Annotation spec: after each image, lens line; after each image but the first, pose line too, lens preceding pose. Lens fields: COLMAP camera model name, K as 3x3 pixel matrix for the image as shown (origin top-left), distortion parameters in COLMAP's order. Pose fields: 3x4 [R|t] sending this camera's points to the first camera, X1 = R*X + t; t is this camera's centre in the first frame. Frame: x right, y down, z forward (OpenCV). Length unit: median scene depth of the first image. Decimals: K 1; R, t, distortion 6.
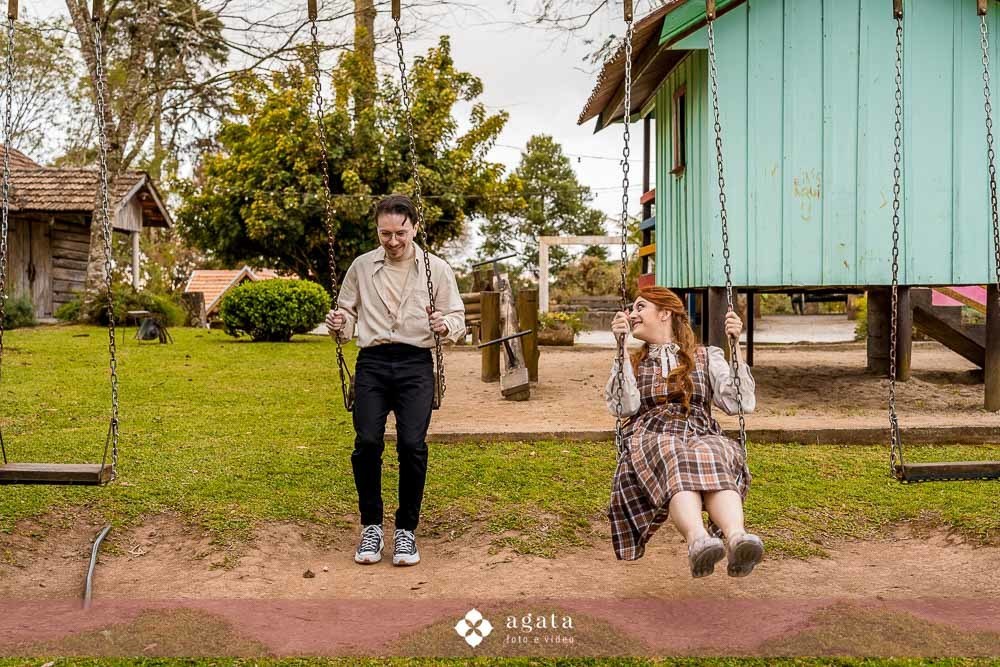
lens RADIAL K [[1307.6, 0, 501.7], [0, 1307.6, 324.4], [0, 0, 1]] dist [-0.023658, 0.000000]
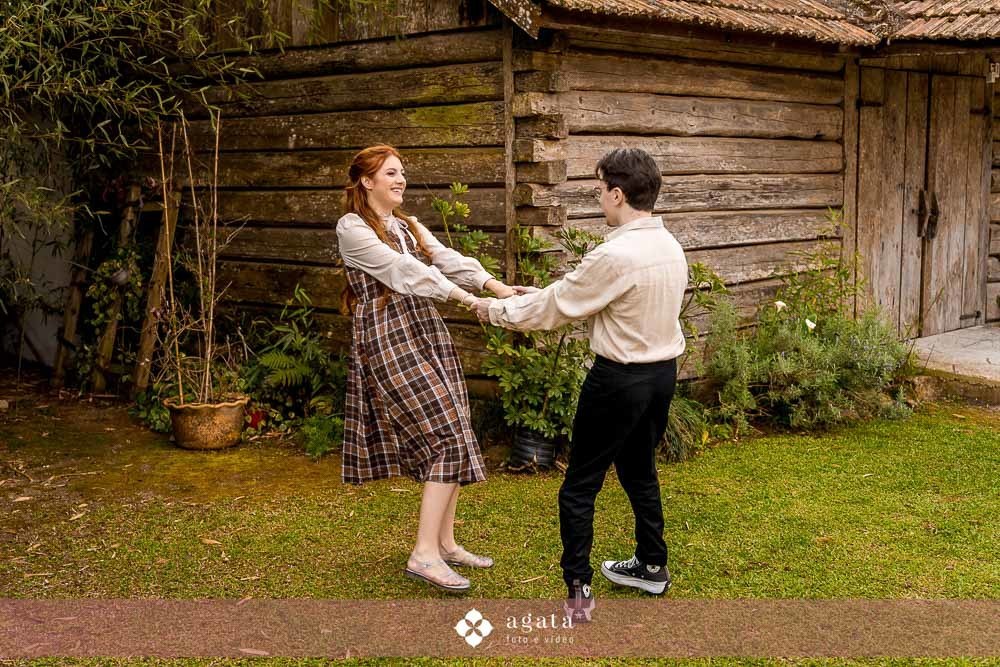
lens RADIAL K [[1307.6, 0, 508.4], [0, 1307.6, 346.0], [0, 0, 1]] dist [-0.023658, 0.000000]
pose [[0.754882, 0.081145, -0.650822, -0.205521], [0.000061, 0.992308, 0.123793, -0.049081], [0.655861, -0.093489, 0.749071, 0.639647]]
